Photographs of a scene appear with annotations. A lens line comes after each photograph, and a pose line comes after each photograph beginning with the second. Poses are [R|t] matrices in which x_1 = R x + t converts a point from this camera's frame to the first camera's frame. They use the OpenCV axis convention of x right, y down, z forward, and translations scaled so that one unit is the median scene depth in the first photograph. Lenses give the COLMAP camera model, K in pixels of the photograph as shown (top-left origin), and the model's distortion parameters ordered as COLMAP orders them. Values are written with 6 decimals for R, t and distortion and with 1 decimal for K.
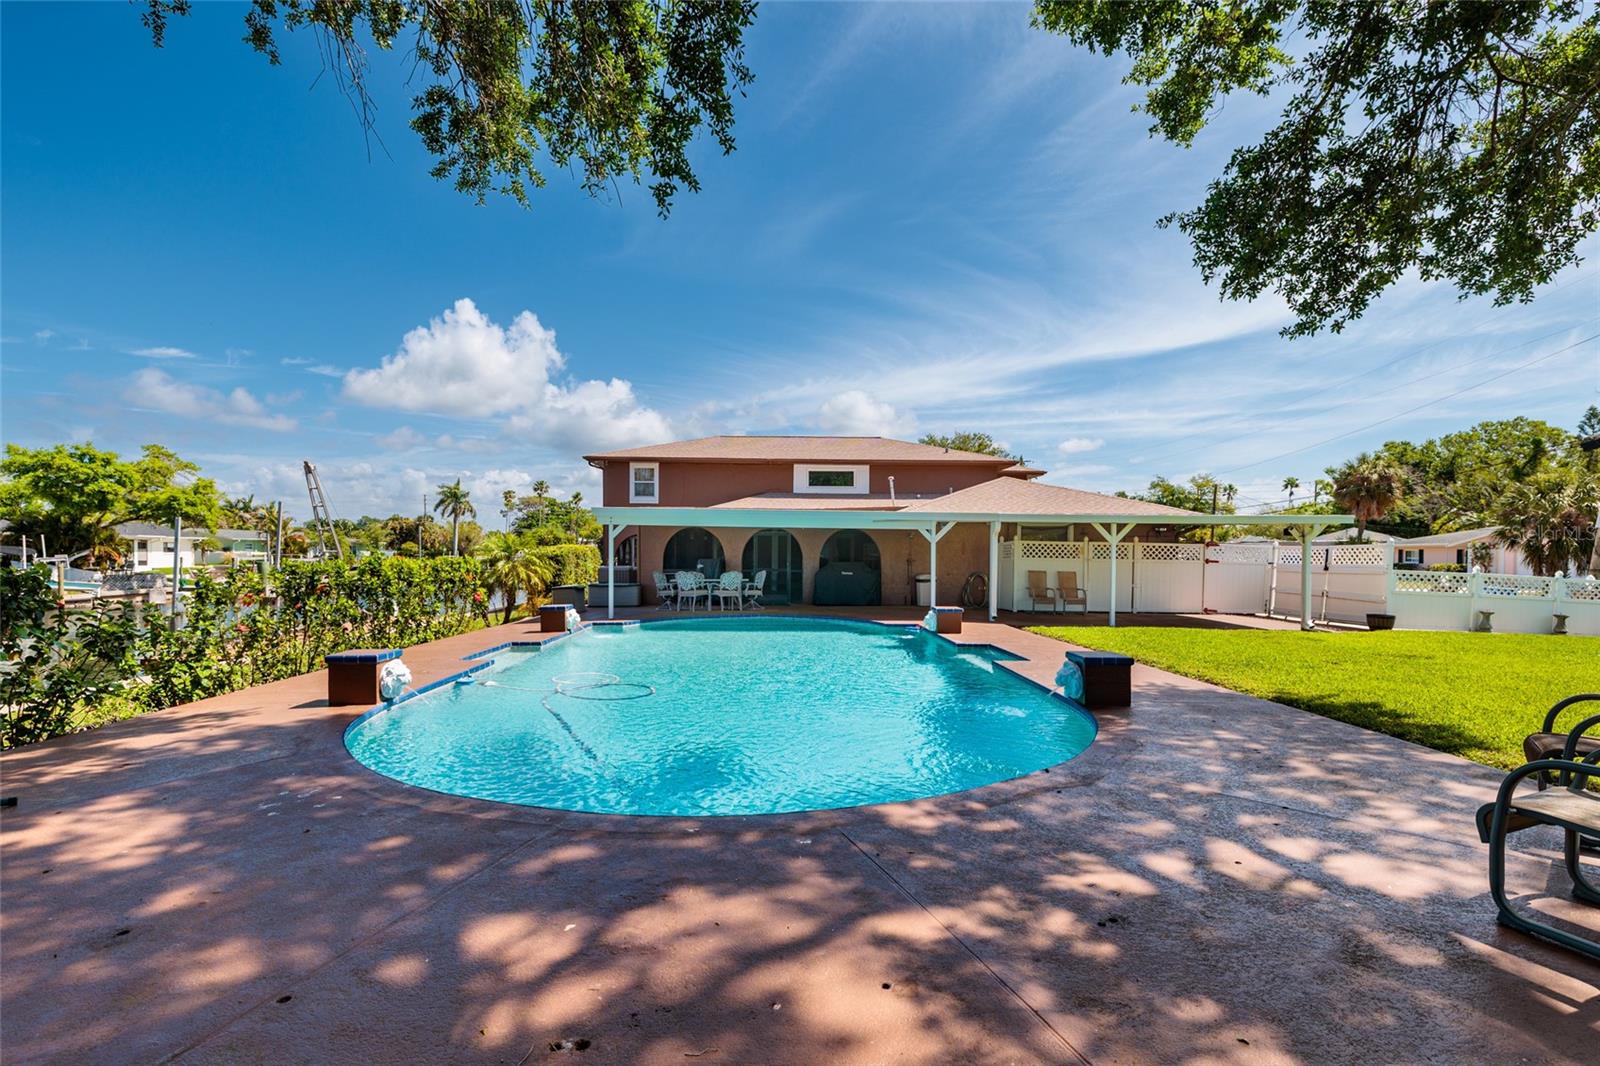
lens RADIAL K [[783.8, 0, 824.5], [0, 783.8, 567.6], [0, 0, 1]] dist [0.004096, 0.001068]
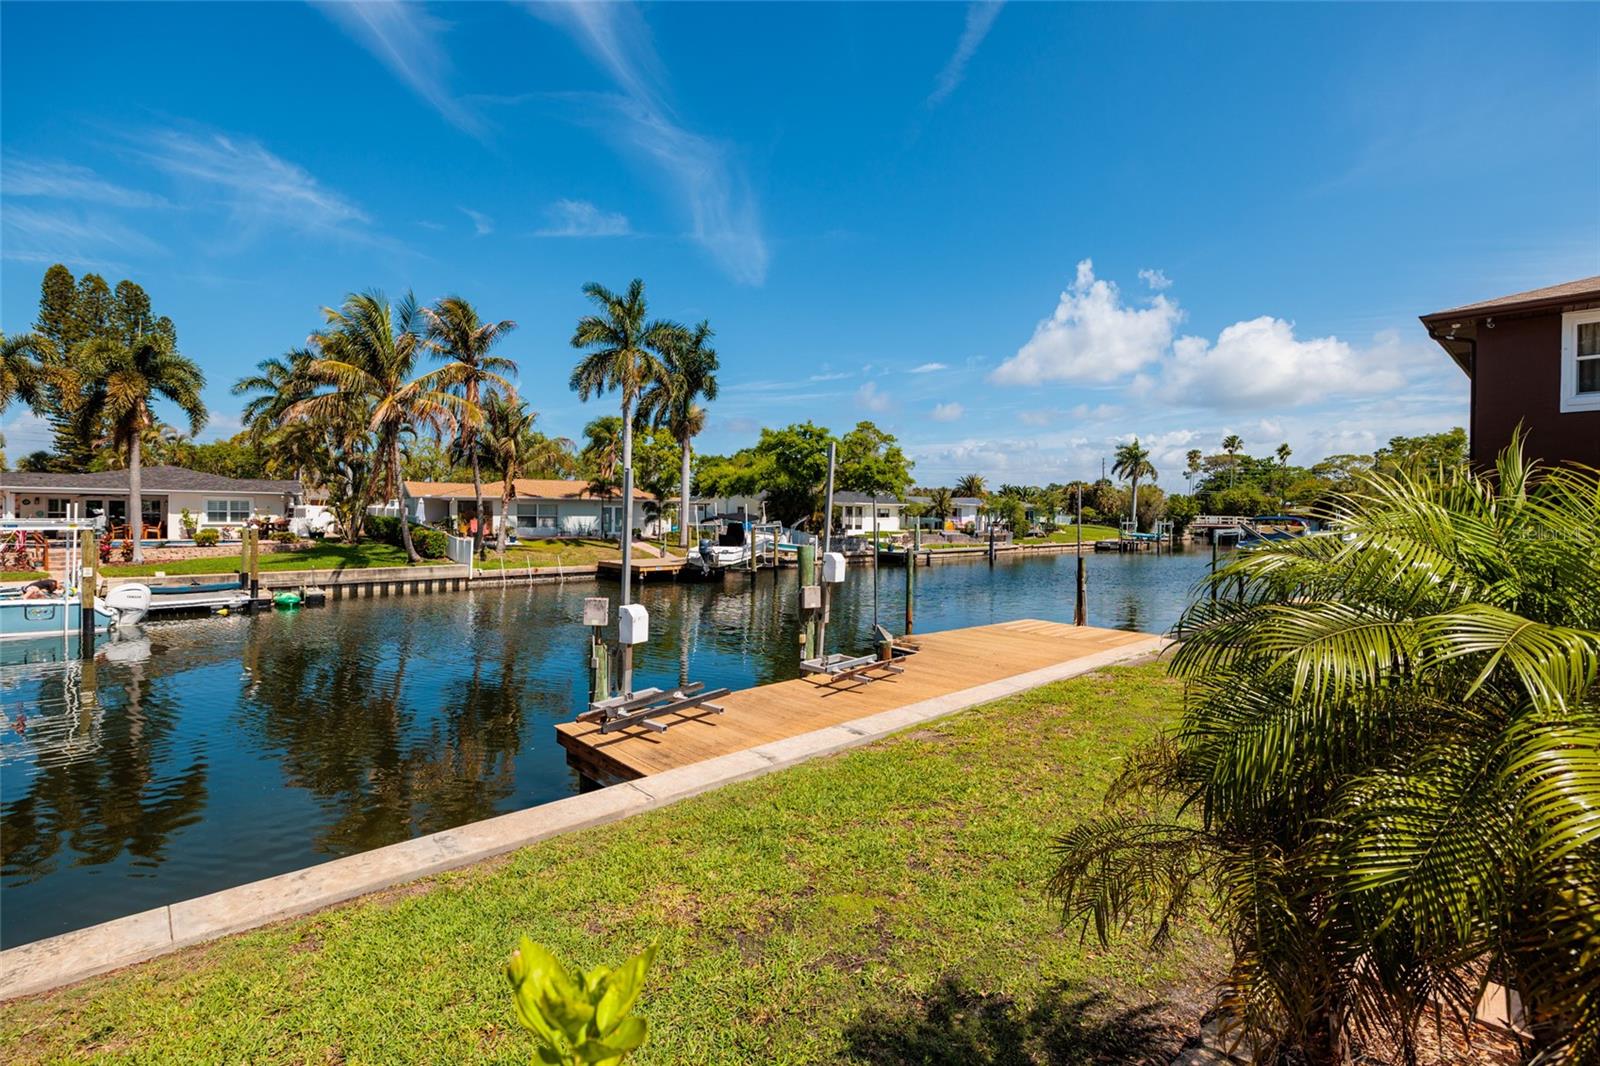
lens RADIAL K [[734.8, 0, 810.6], [0, 734.8, 520.7], [0, 0, 1]] dist [-0.001186, -0.001348]
pose [[0.653190, 0.011177, -0.757112, -0.104482], [-0.020078, 0.999795, -0.002563, -0.010206], [0.756928, 0.016875, 0.653280, 0.240762]]
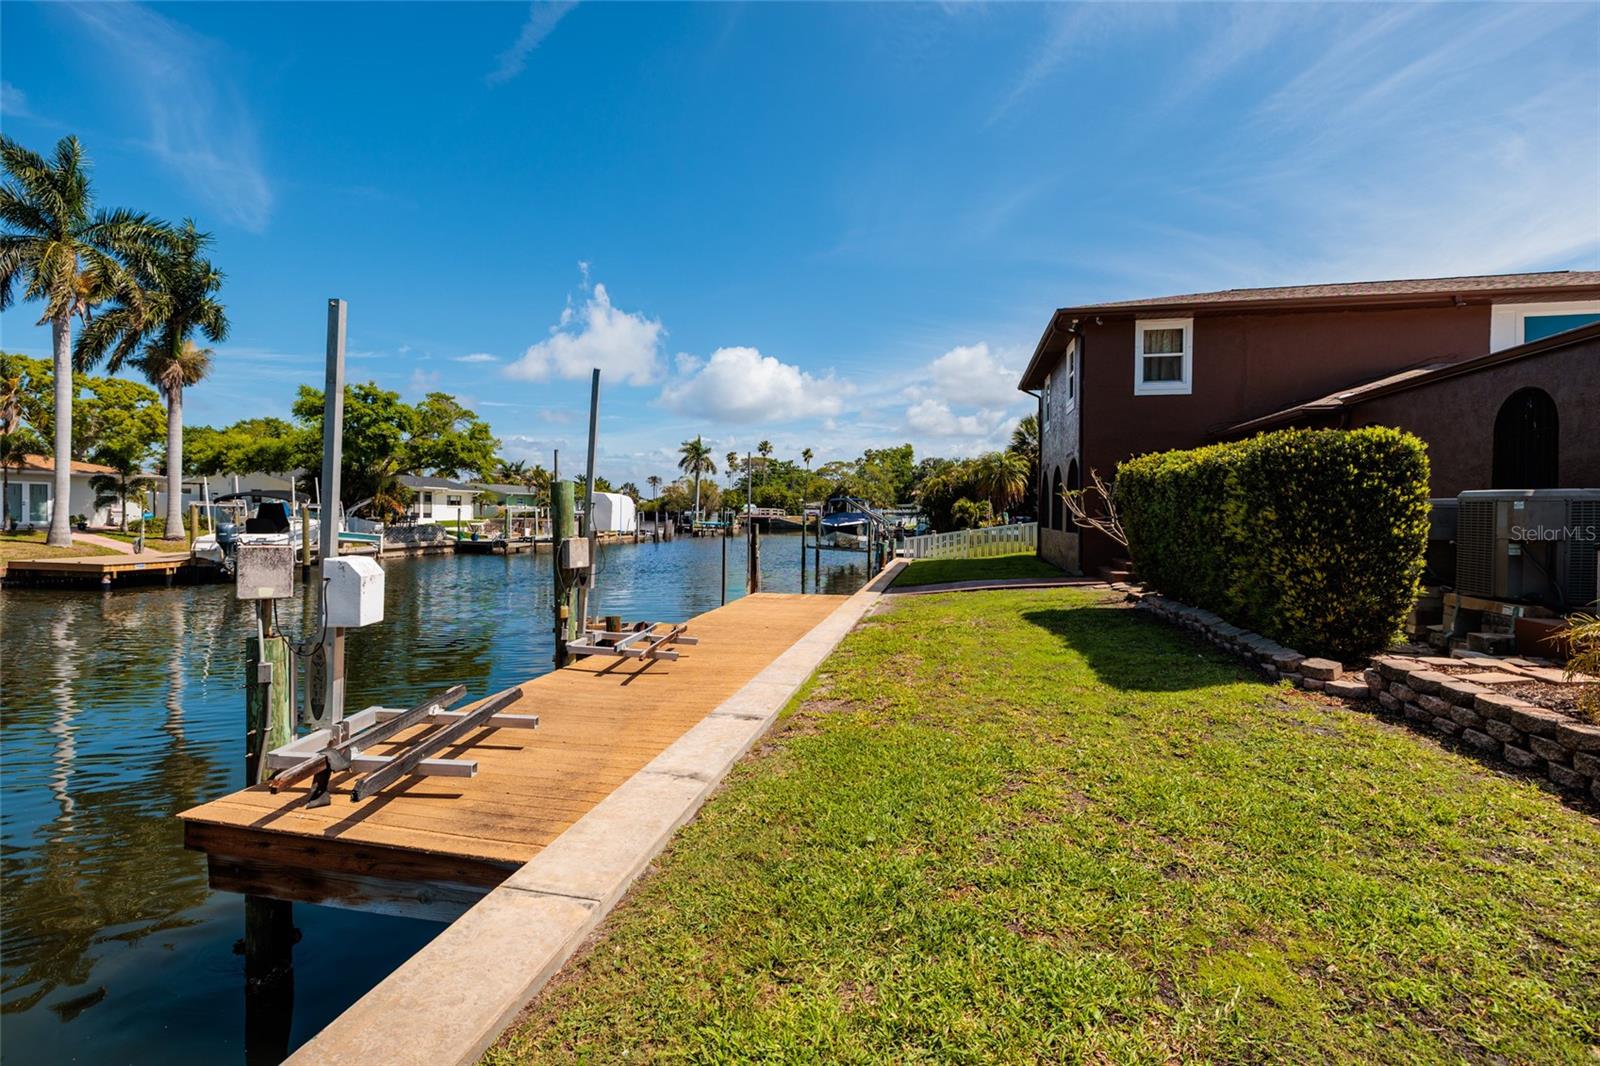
lens RADIAL K [[697.5, 0, 803.7], [0, 697.5, 533.8], [0, 0, 1]] dist [-0.010282, 0.002195]
pose [[0.970370, 0.008873, -0.241462, -0.186331], [-0.007015, 0.999939, 0.008555, 0.006158], [0.241523, -0.006608, 0.970373, 0.251277]]
